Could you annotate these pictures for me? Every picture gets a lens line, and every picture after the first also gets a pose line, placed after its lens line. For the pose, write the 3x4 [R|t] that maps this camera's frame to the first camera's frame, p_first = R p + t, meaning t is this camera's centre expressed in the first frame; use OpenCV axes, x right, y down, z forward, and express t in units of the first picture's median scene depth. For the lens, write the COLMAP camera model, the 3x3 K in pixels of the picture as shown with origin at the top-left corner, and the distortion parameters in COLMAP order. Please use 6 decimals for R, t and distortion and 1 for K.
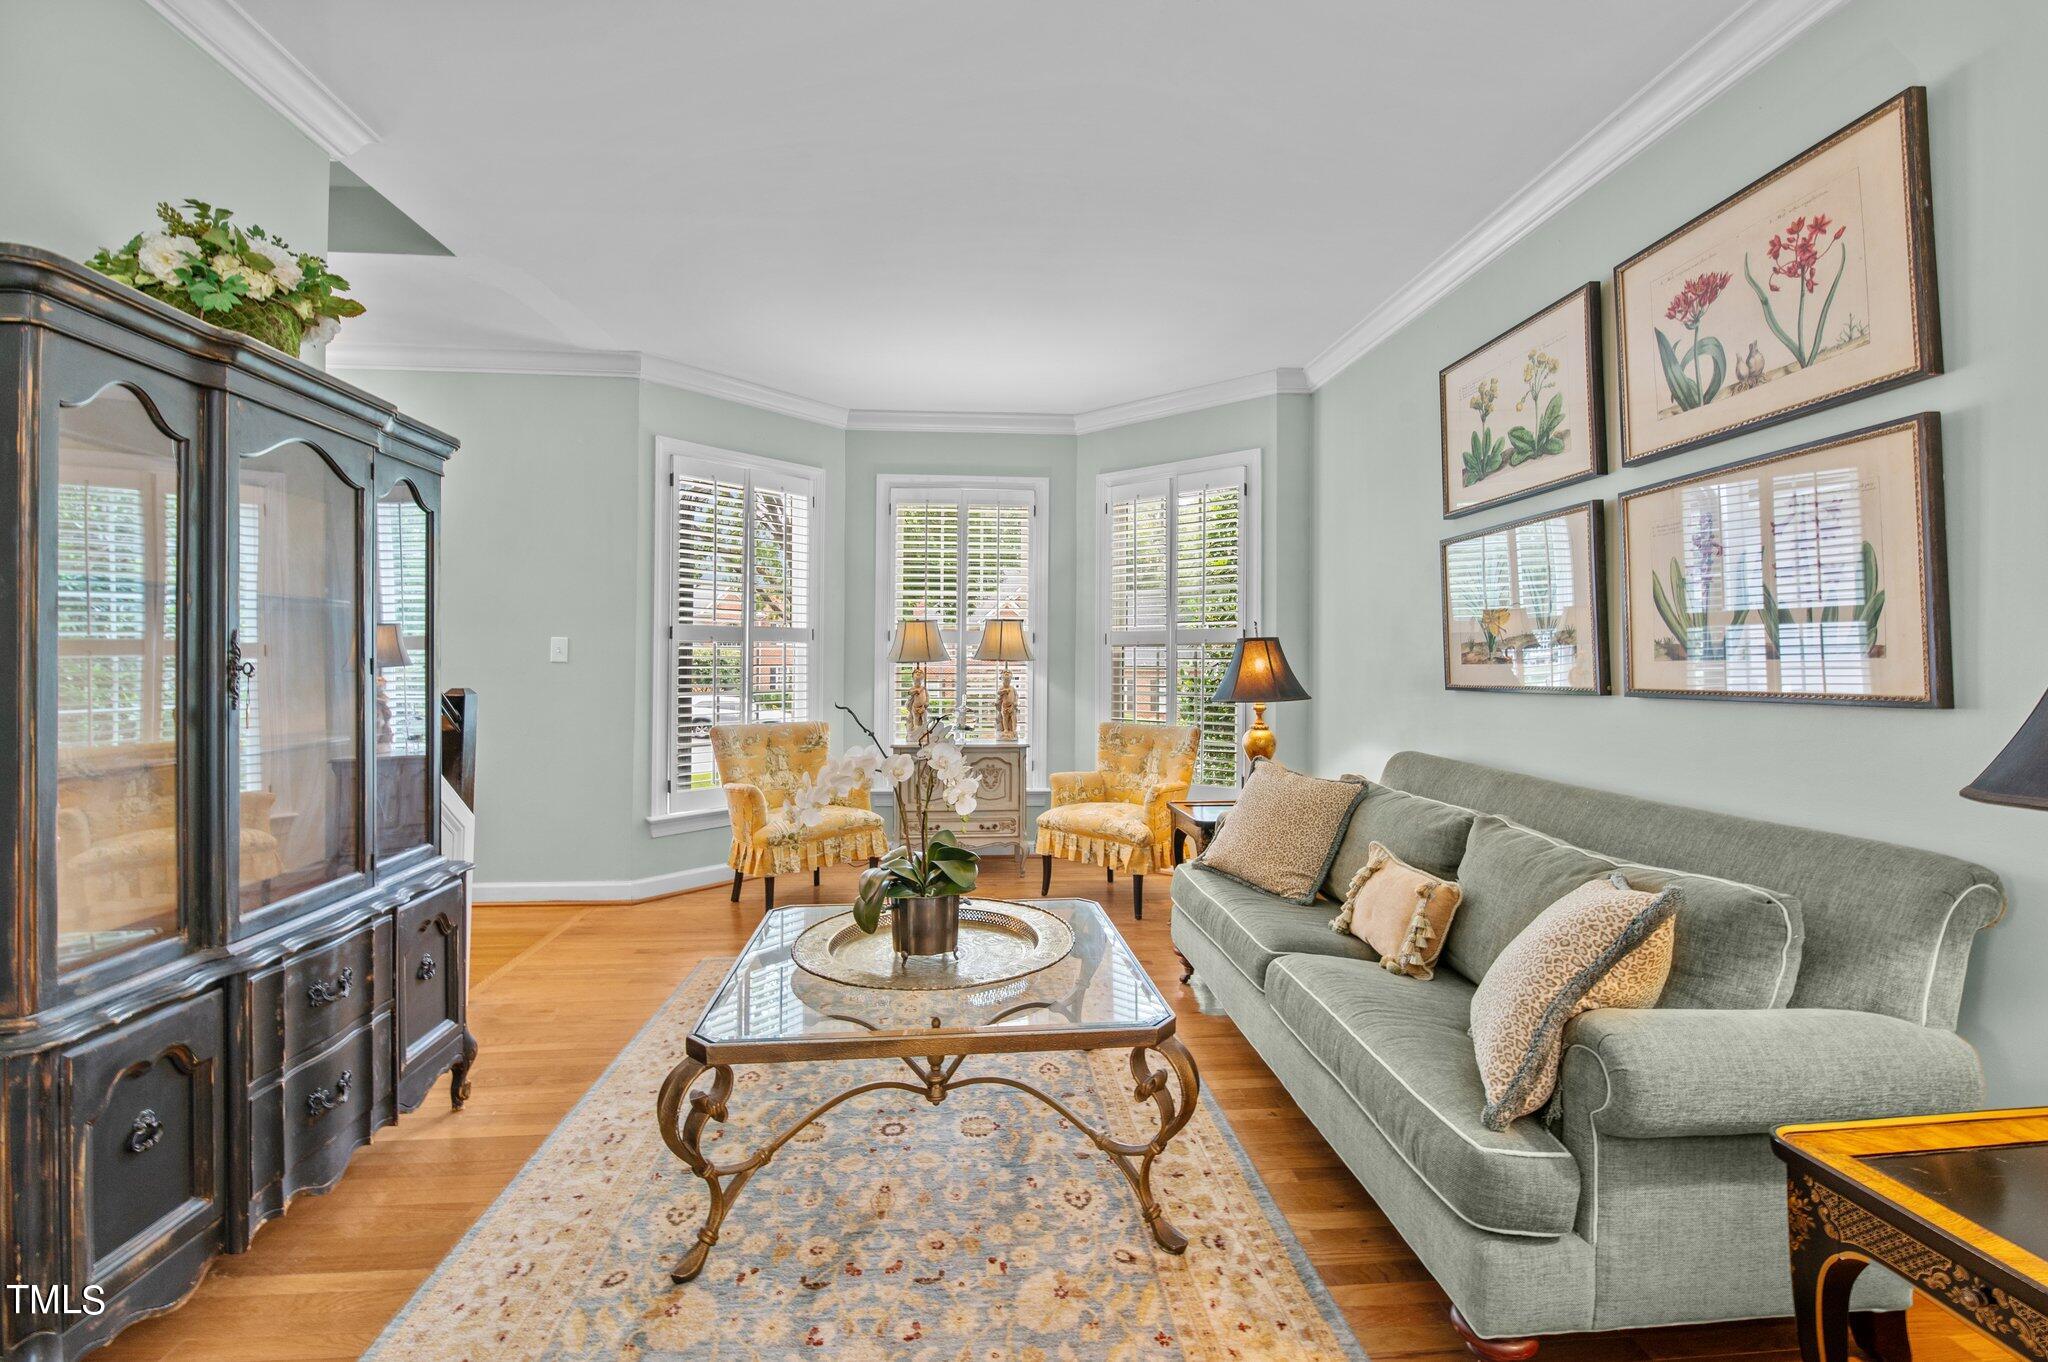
lens RADIAL K [[883.7, 0, 1002.1], [0, 883.7, 664.0], [0, 0, 1]] dist [0.004877, -0.006142]
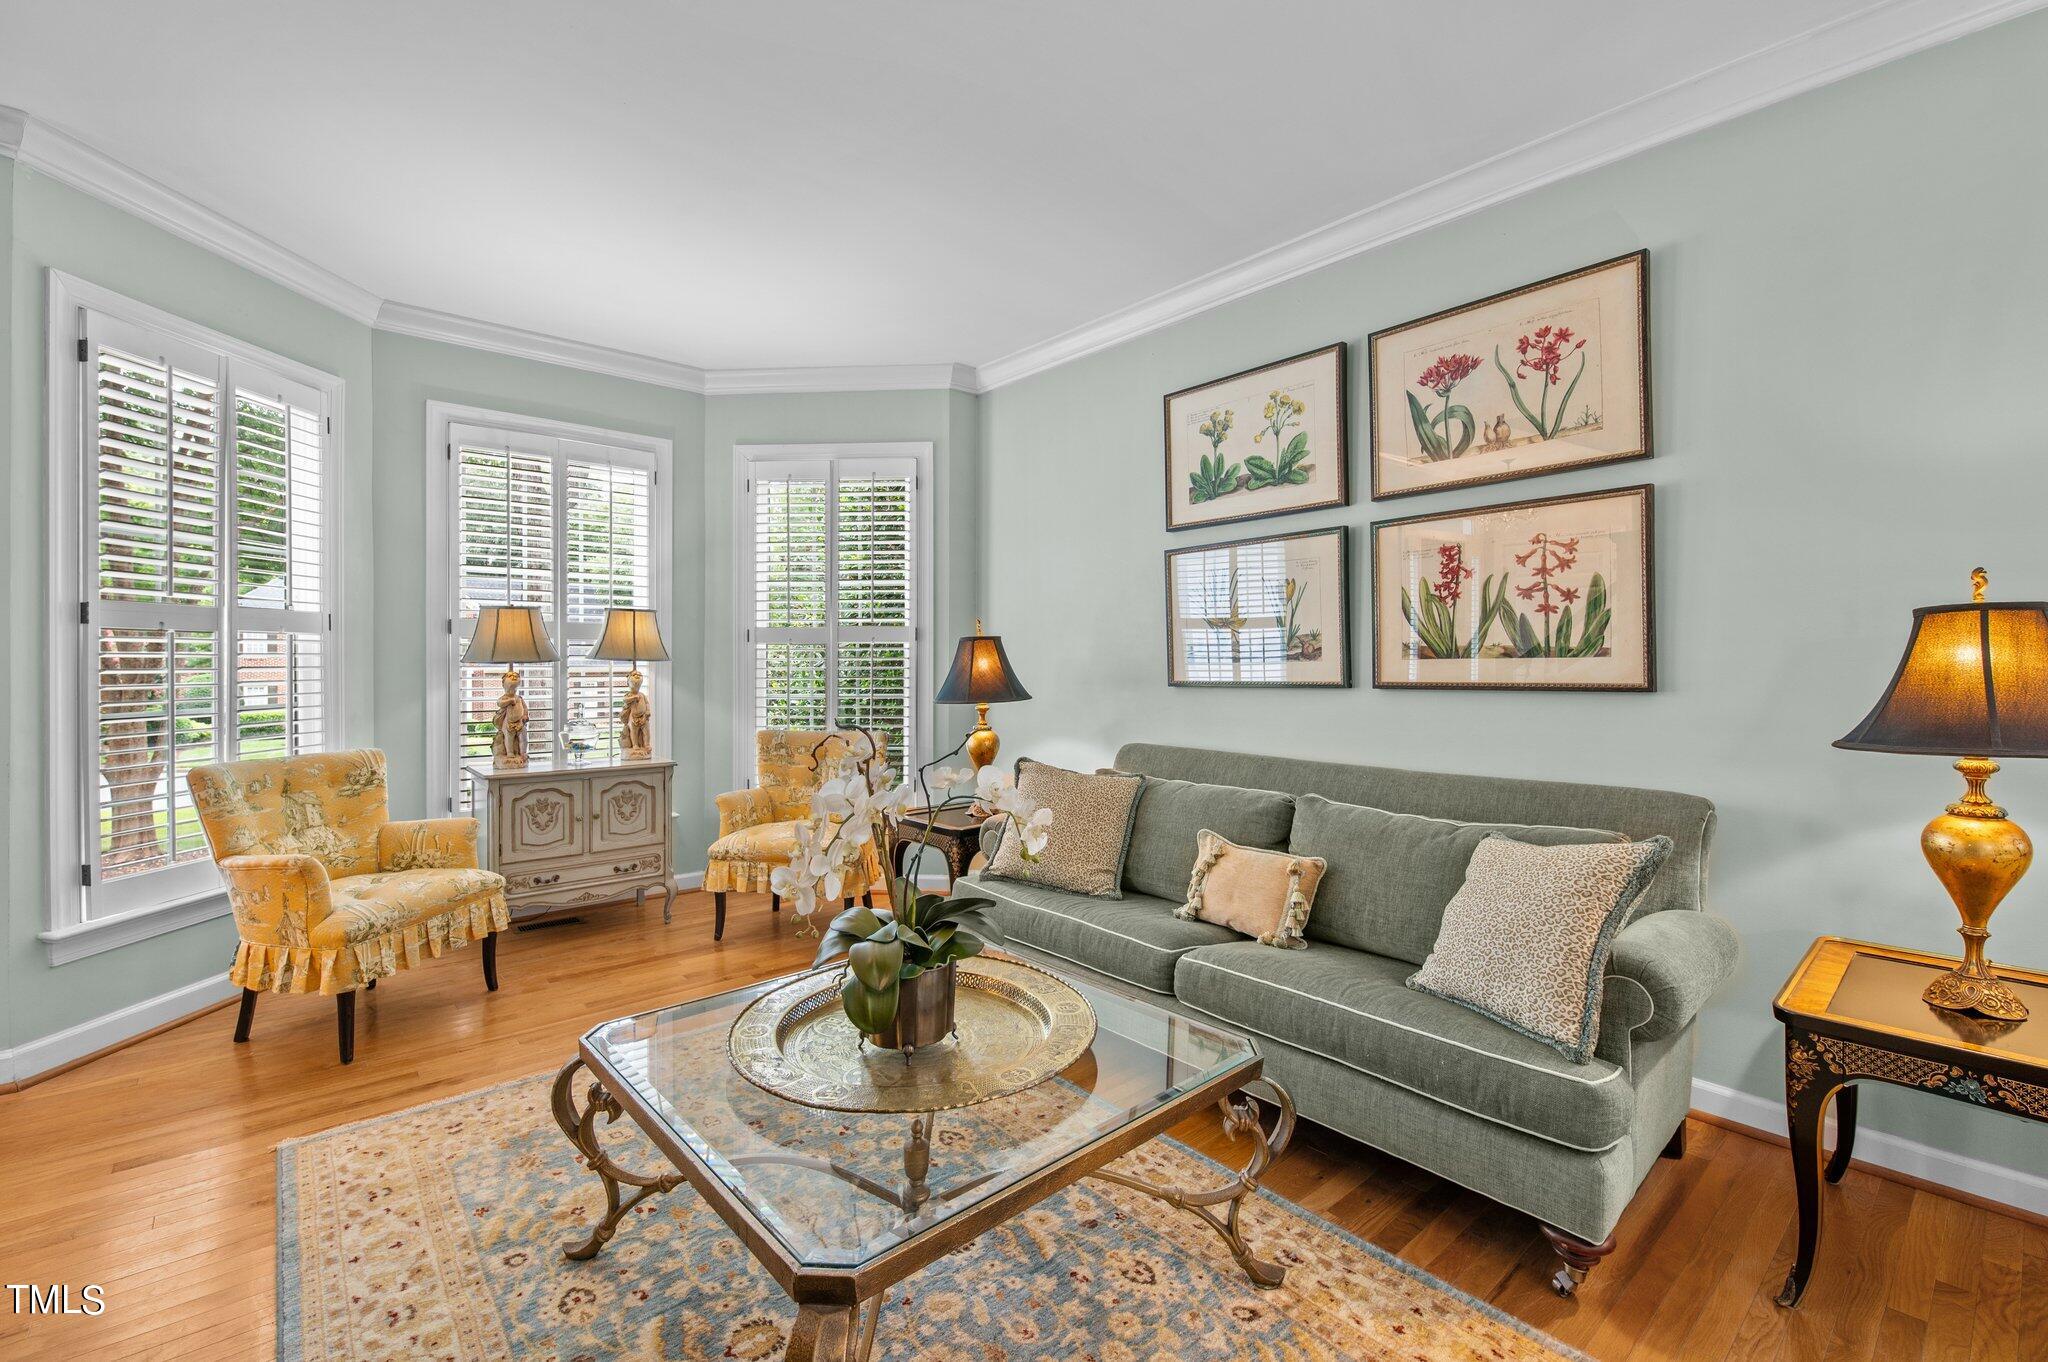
lens RADIAL K [[883.7, 0, 1021.7], [0, 883.7, 685.3], [0, 0, 1]] dist [0.004877, -0.006142]
pose [[0.803408, -0.017617, 0.595168, -0.325977], [0.003743, 0.999692, 0.024539, 0.000235], [-0.595417, -0.017487, 0.803227, 0.236240]]
